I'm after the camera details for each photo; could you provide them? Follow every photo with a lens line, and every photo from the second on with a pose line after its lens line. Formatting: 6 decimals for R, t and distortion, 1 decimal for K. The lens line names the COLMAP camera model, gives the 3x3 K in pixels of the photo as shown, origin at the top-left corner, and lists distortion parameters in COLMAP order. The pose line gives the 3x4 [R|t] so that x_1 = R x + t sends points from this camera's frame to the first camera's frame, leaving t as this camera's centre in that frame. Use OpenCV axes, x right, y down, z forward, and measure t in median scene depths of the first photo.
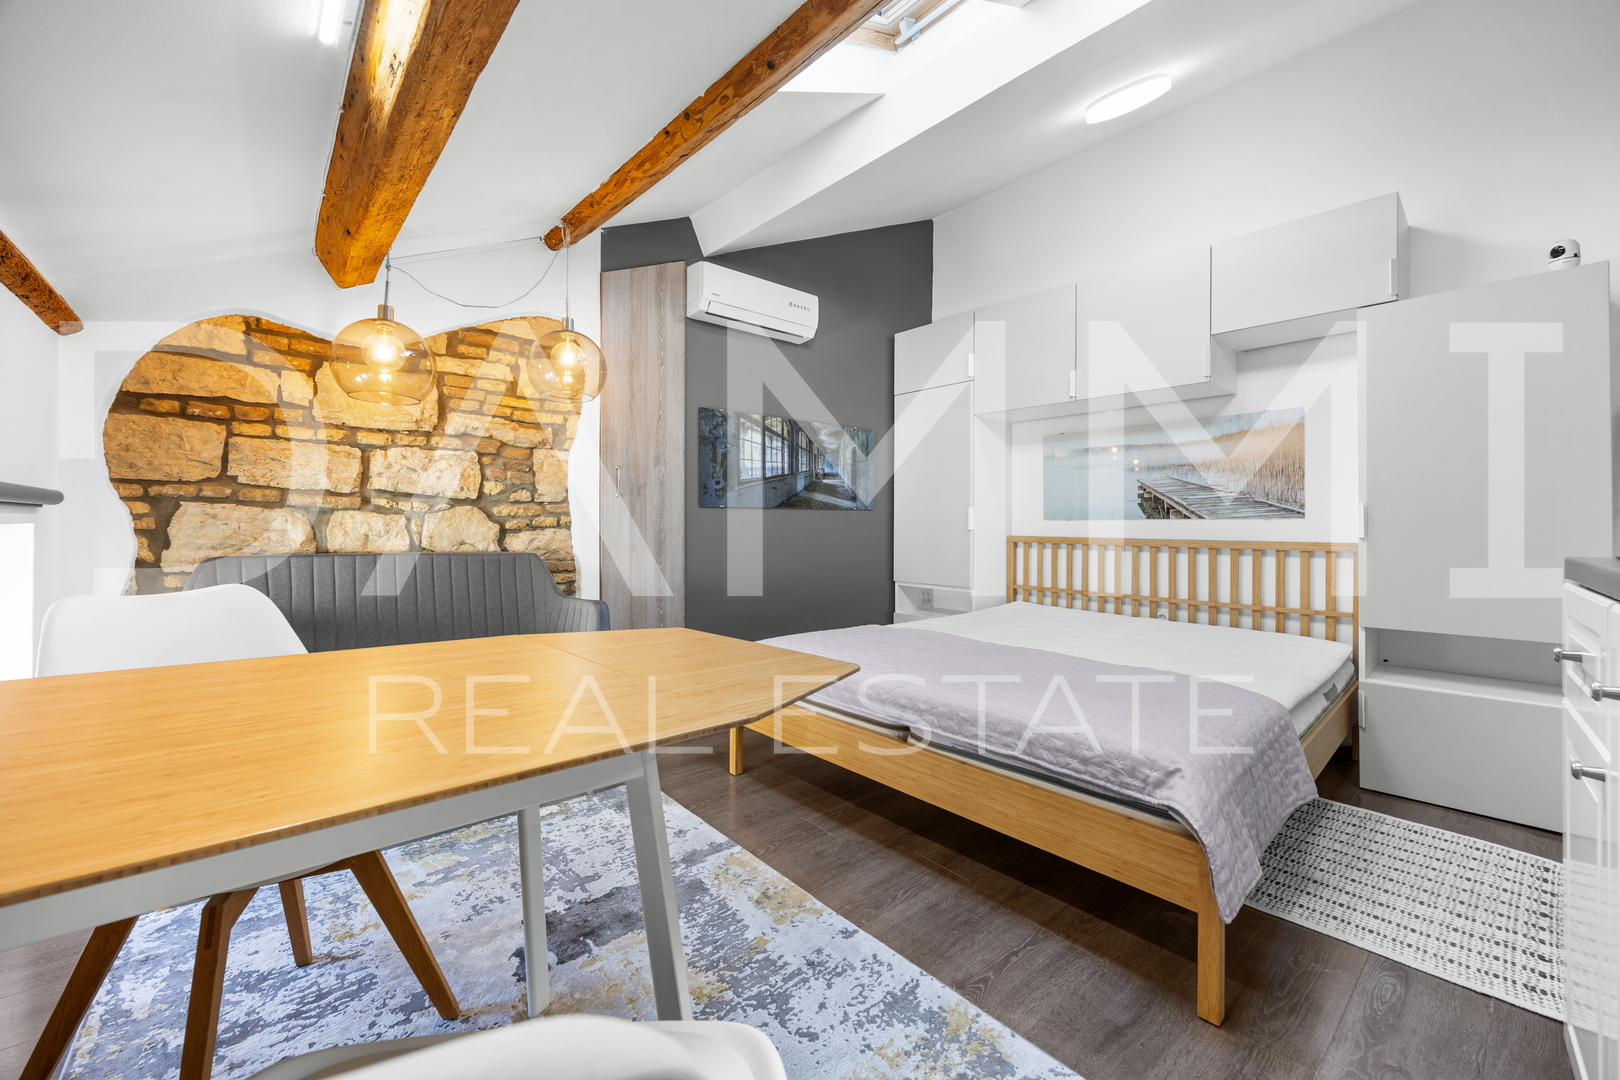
lens RADIAL K [[613.5, 0, 811.0], [0, 613.5, 532.0], [0, 0, 1]] dist [-0.002959, 0.000526]
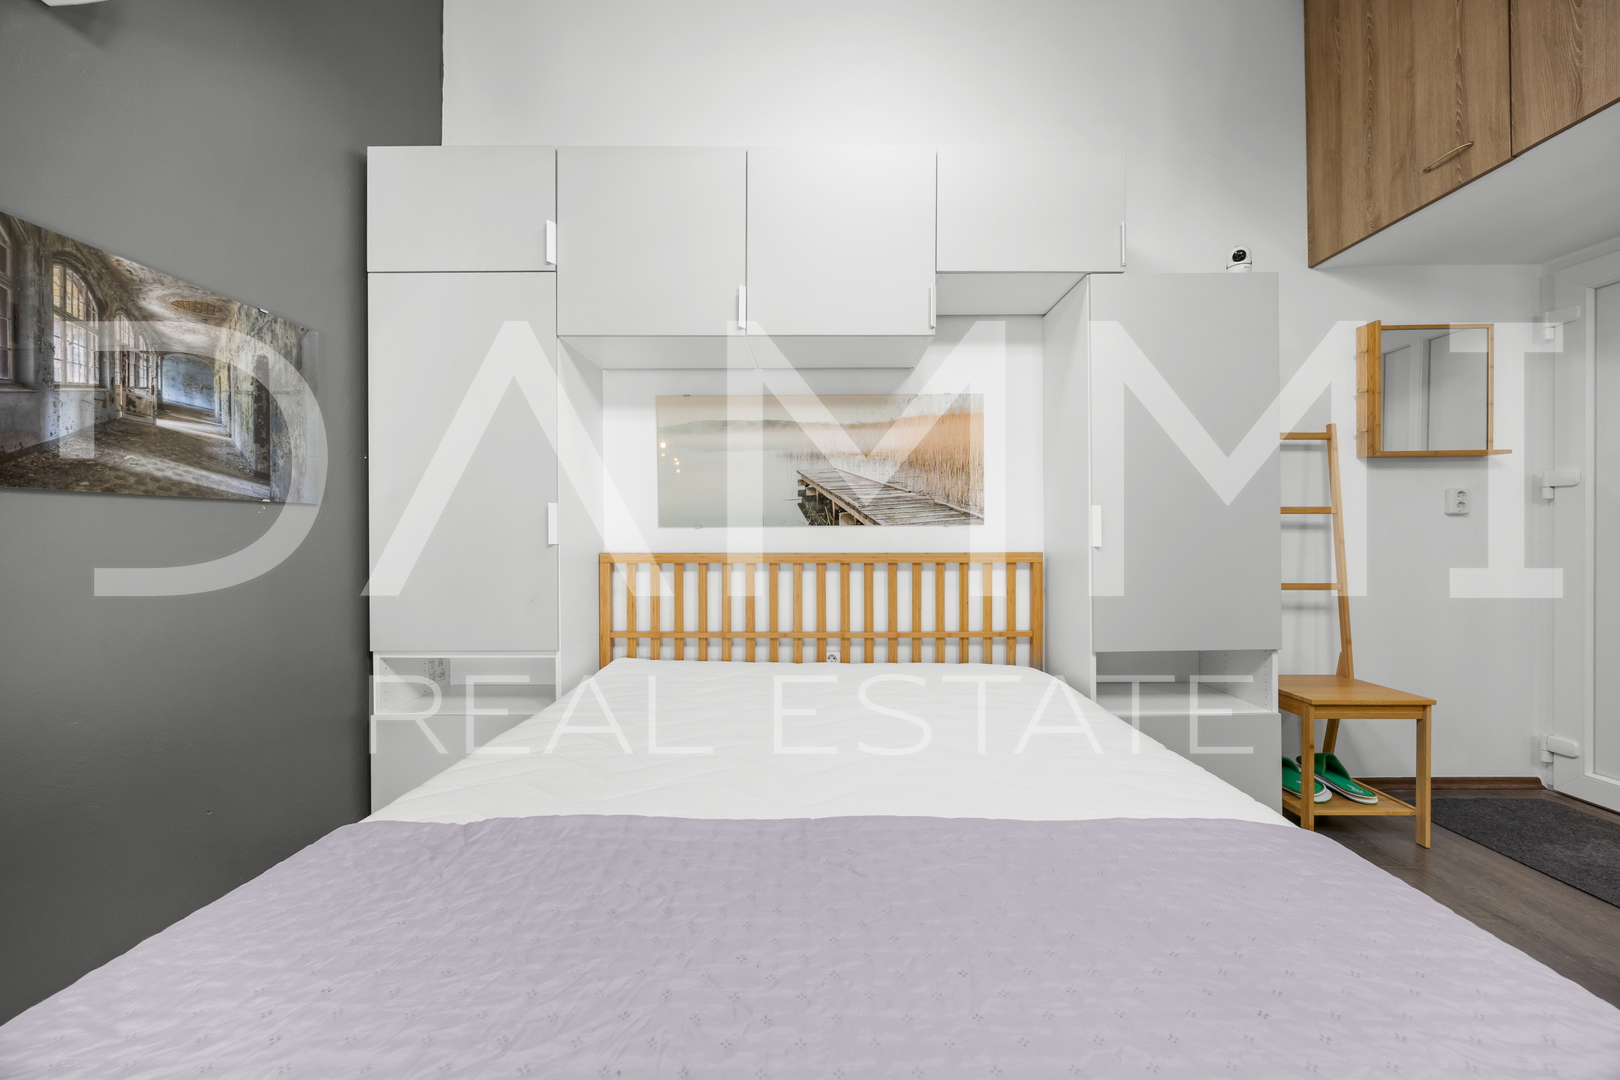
lens RADIAL K [[613.5, 0, 814.4], [0, 613.5, 537.1], [0, 0, 1]] dist [-0.002959, 0.000526]
pose [[0.667286, -0.005720, 0.744780, 0.009485], [0.015266, 0.999865, -0.005997, -0.002692], [-0.744645, 0.015371, 0.667284, 0.476206]]
